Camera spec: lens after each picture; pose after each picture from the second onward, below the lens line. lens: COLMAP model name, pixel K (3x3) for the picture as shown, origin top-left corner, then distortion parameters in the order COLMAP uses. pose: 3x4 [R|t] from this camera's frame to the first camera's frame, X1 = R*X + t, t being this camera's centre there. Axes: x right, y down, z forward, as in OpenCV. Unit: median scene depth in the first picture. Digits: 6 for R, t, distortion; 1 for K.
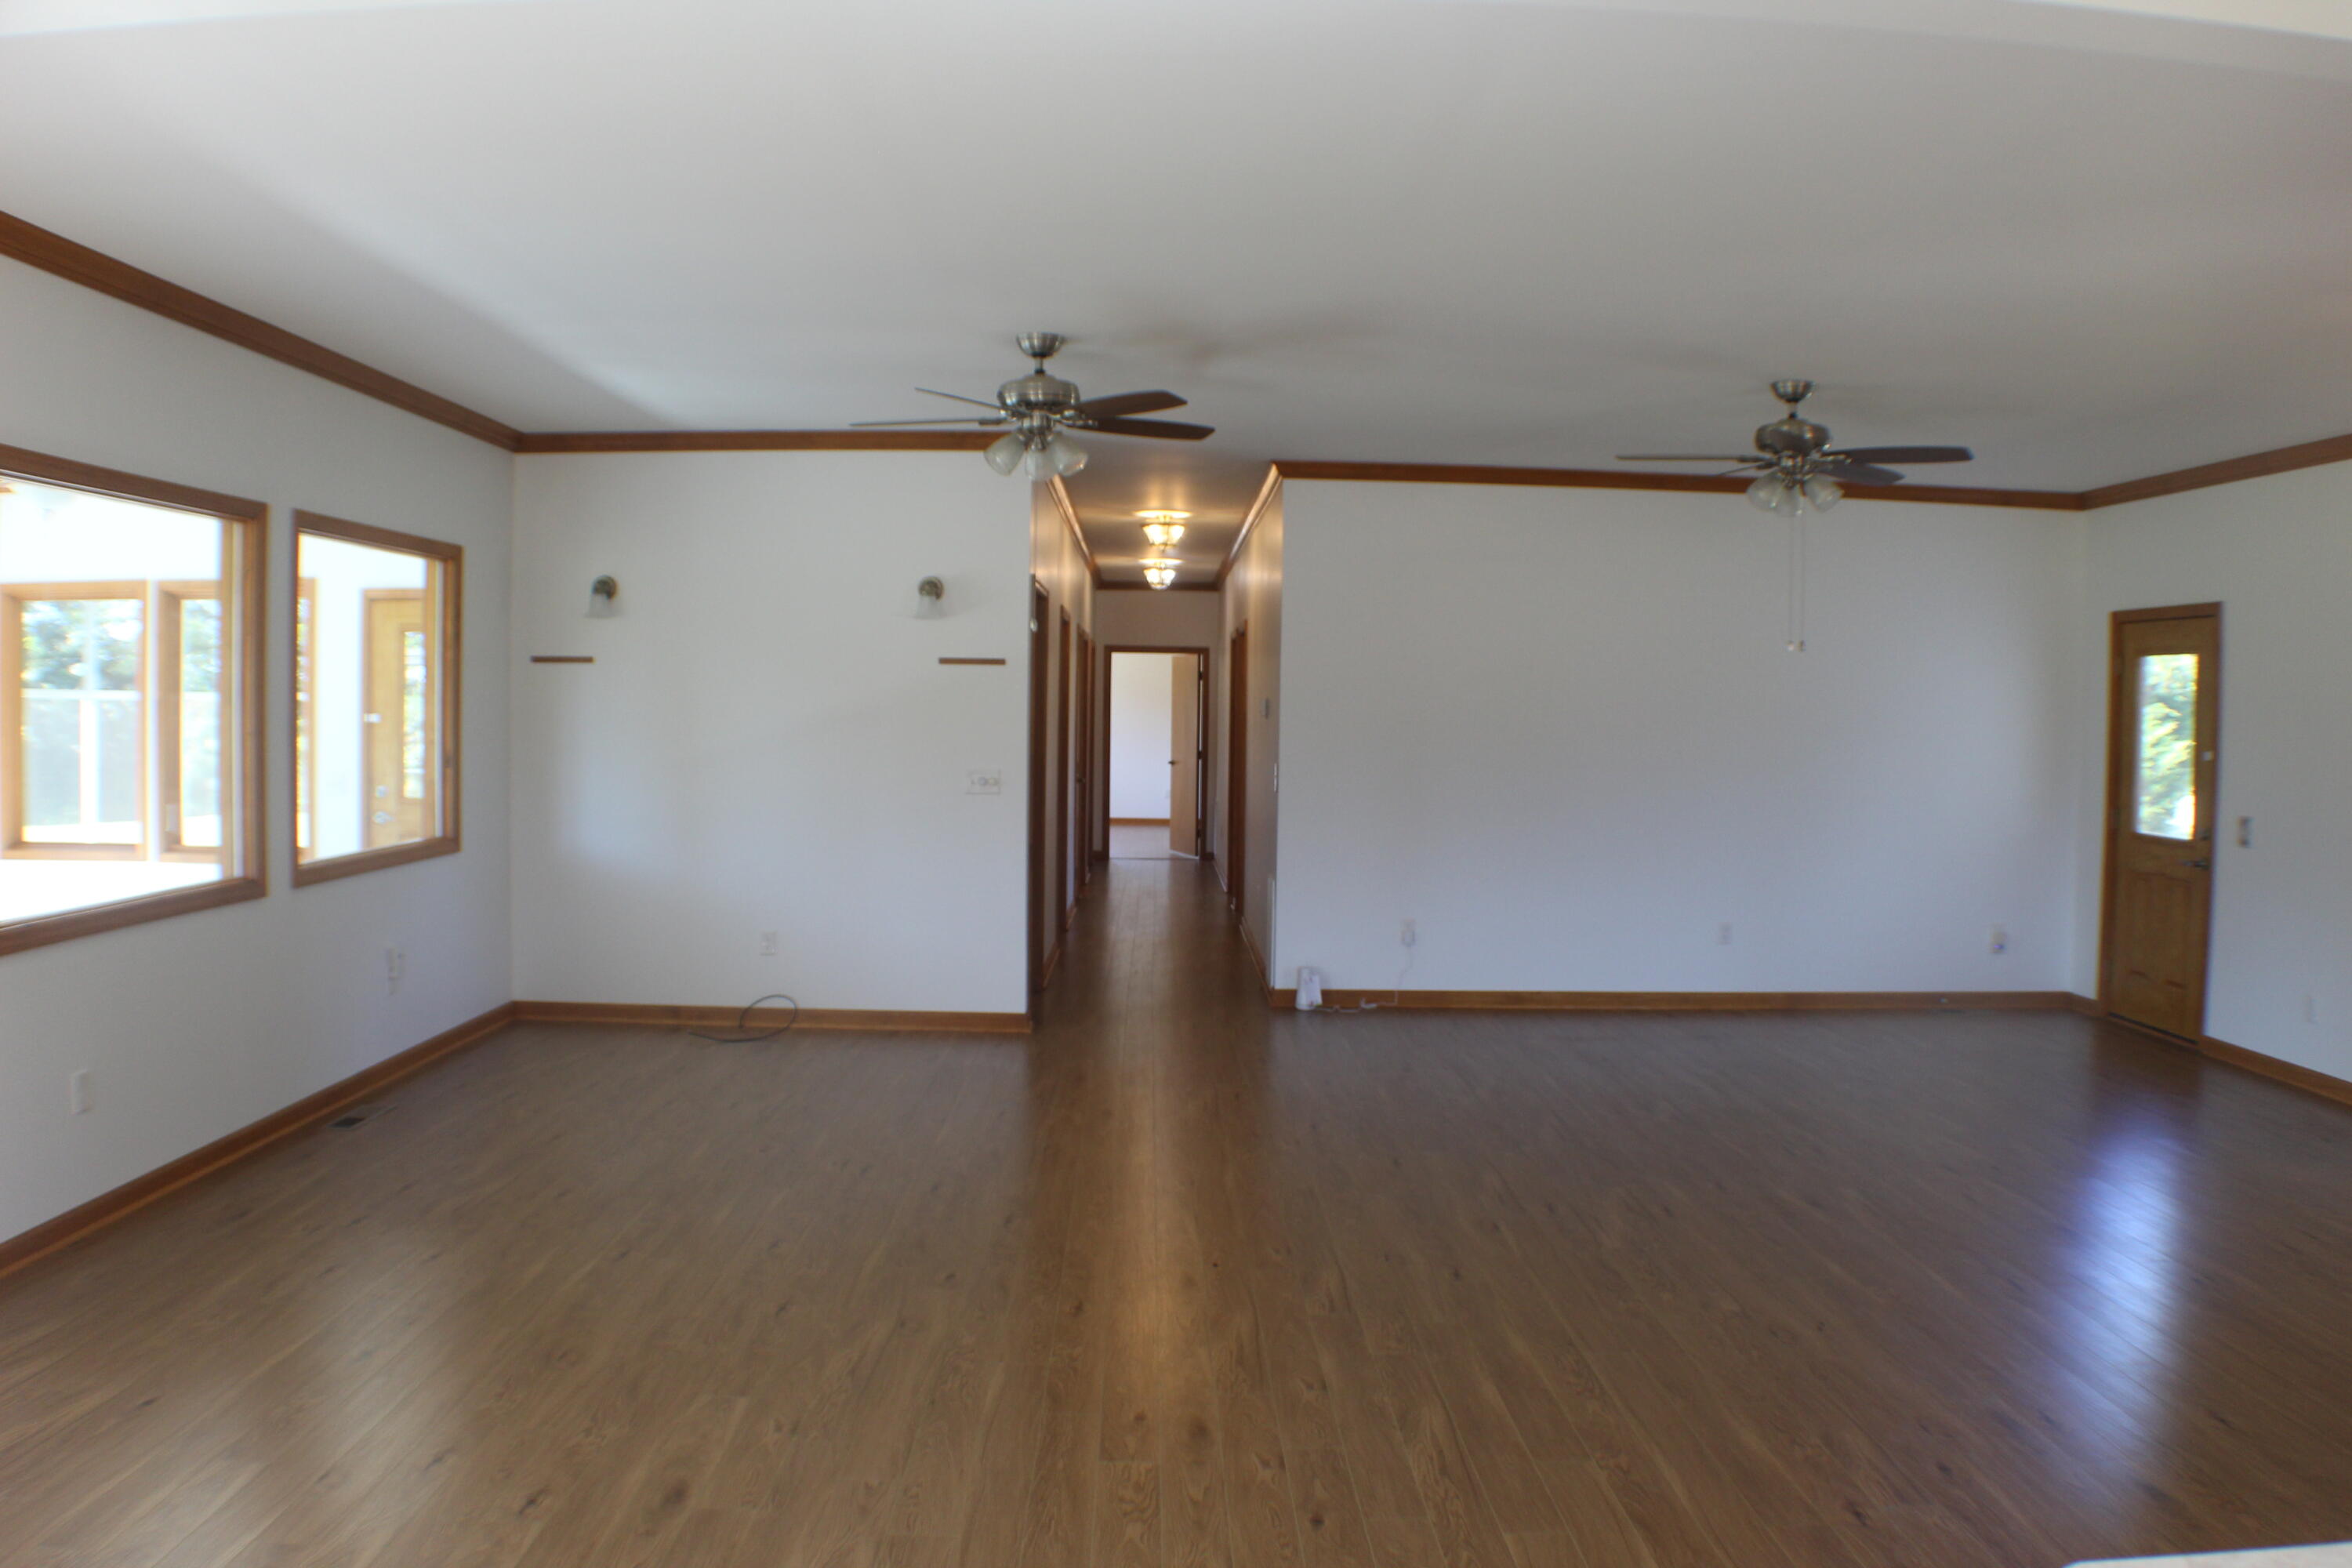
lens RADIAL K [[1800.5, 0, 1176.1], [0, 1800.5, 811.5], [0, 0, 1]] dist [-0.216957, 0.072017]
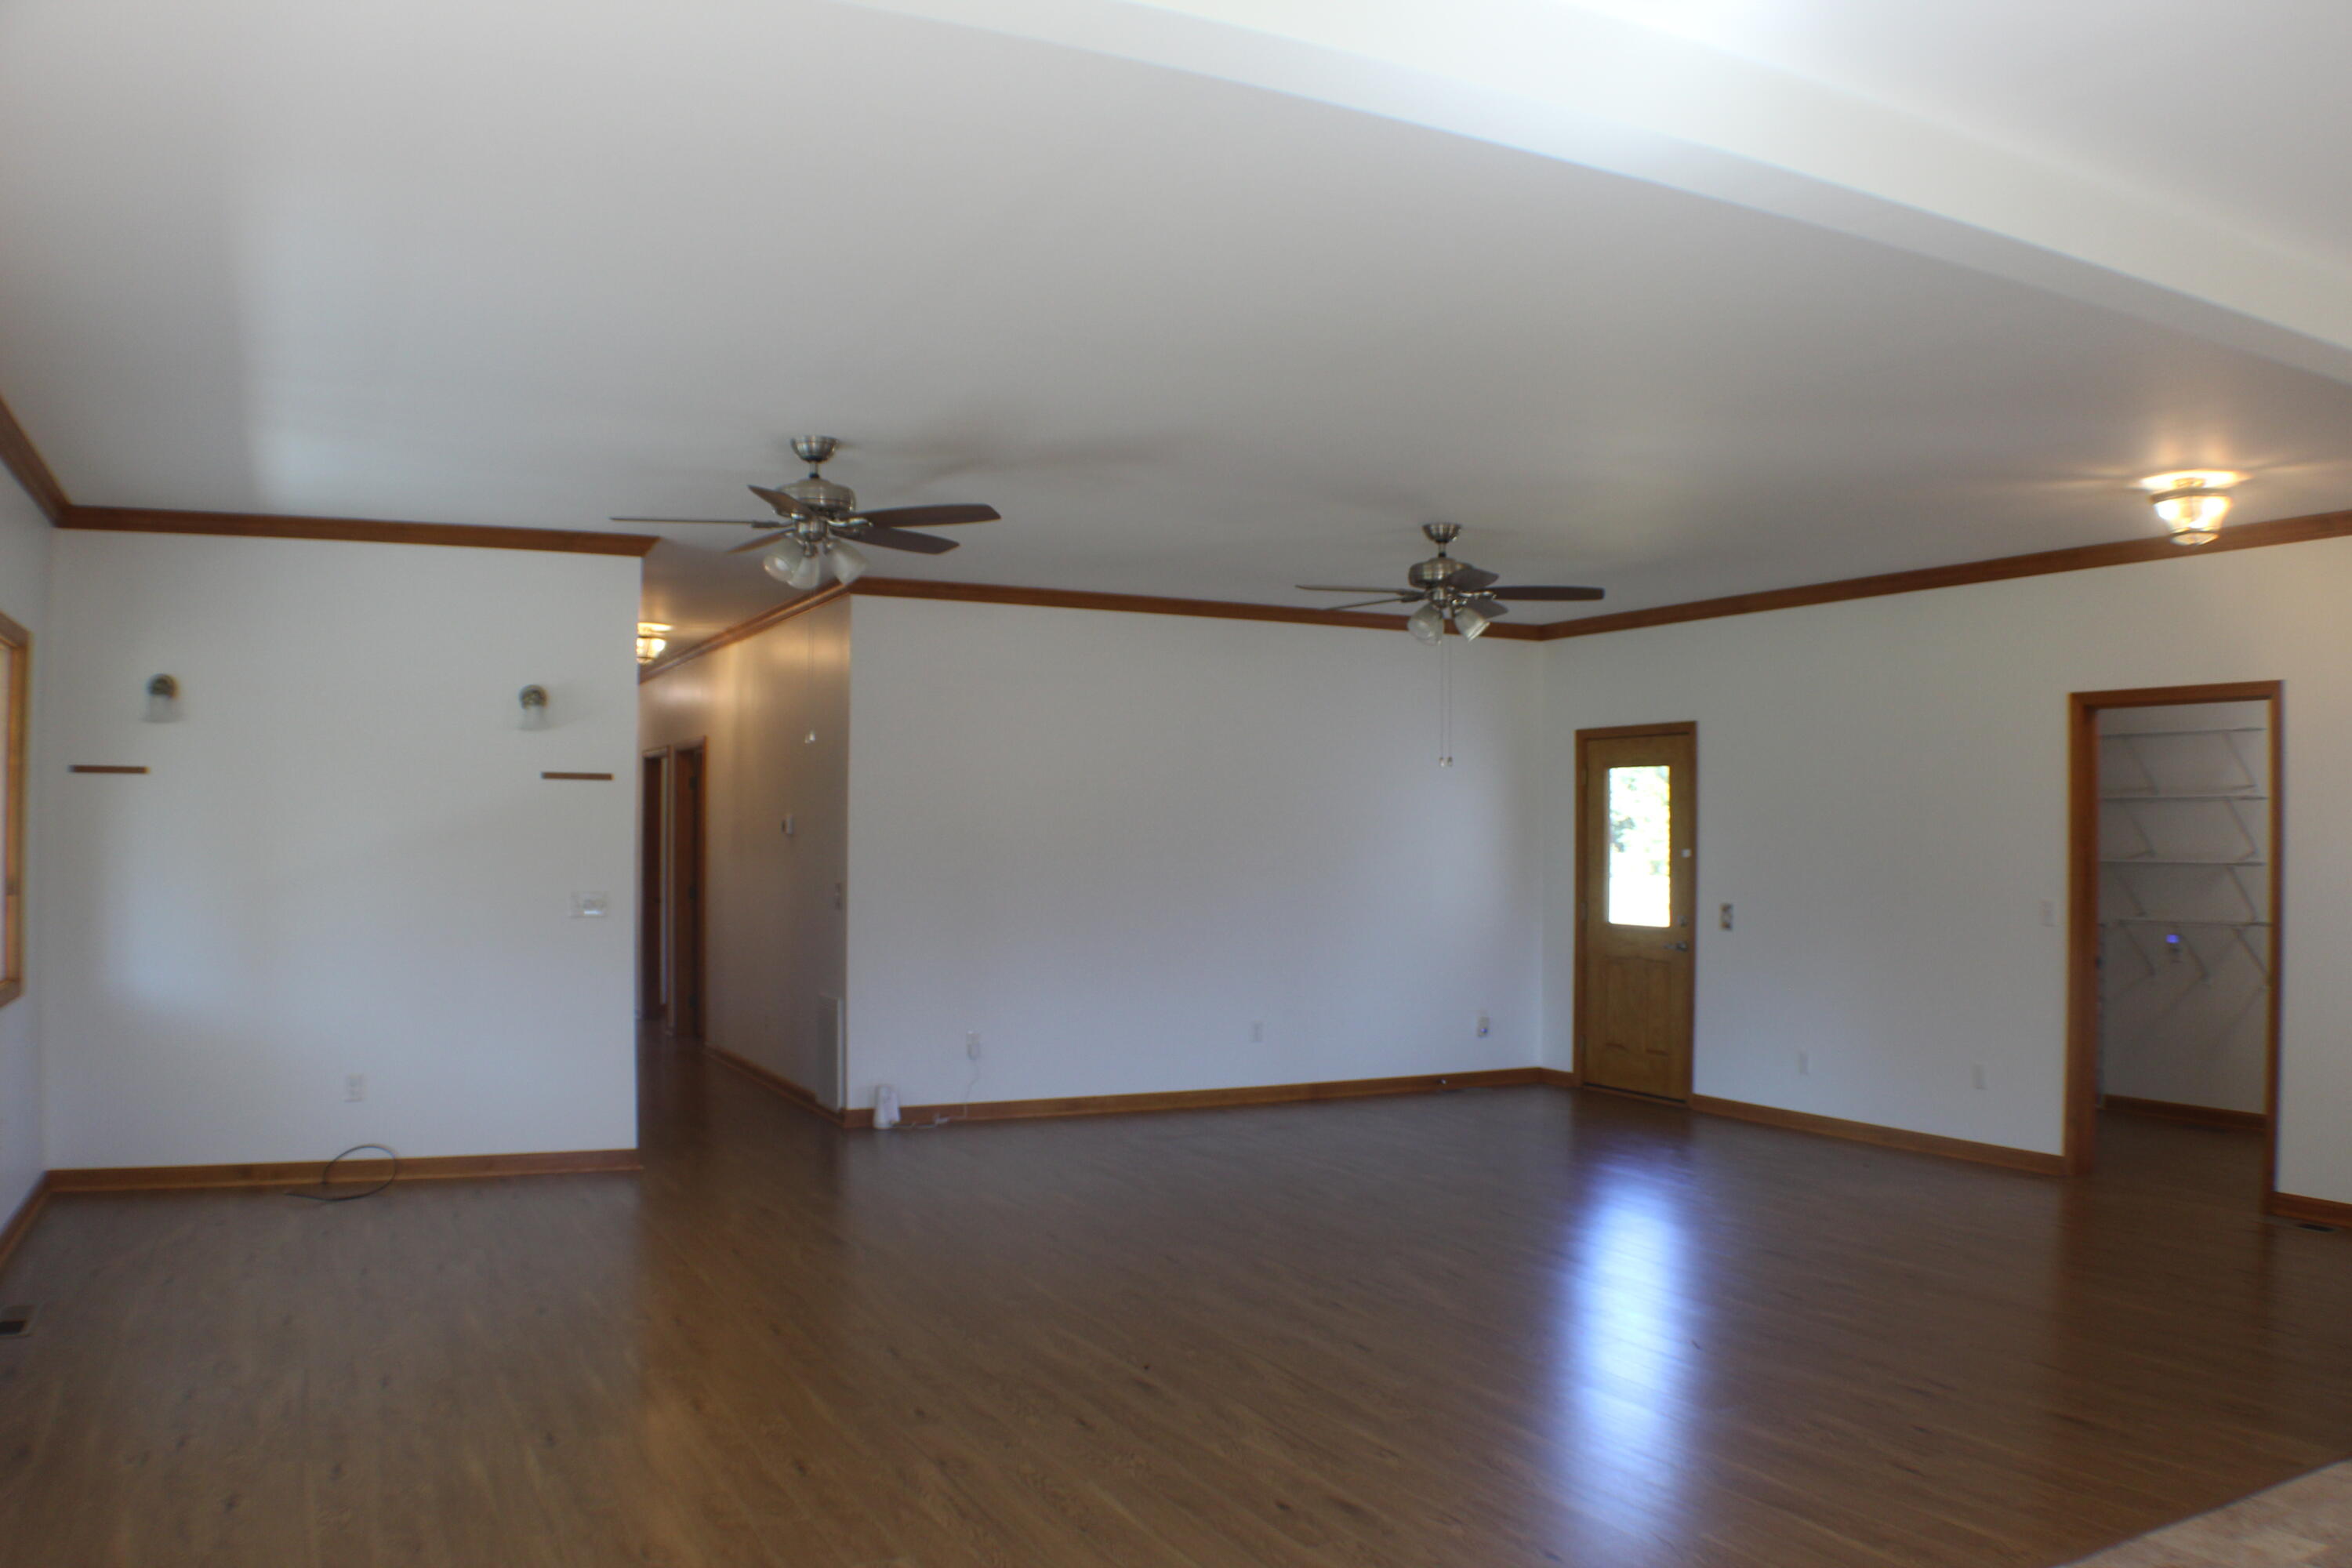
lens RADIAL K [[1800.5, 0, 1176.1], [0, 1800.5, 811.5], [0, 0, 1]] dist [-0.216957, 0.072017]
pose [[0.903207, -0.003456, 0.429192, -0.227183], [0.032506, 0.997646, -0.060375, 0.000513], [-0.427973, 0.068482, 0.901193, 0.038055]]
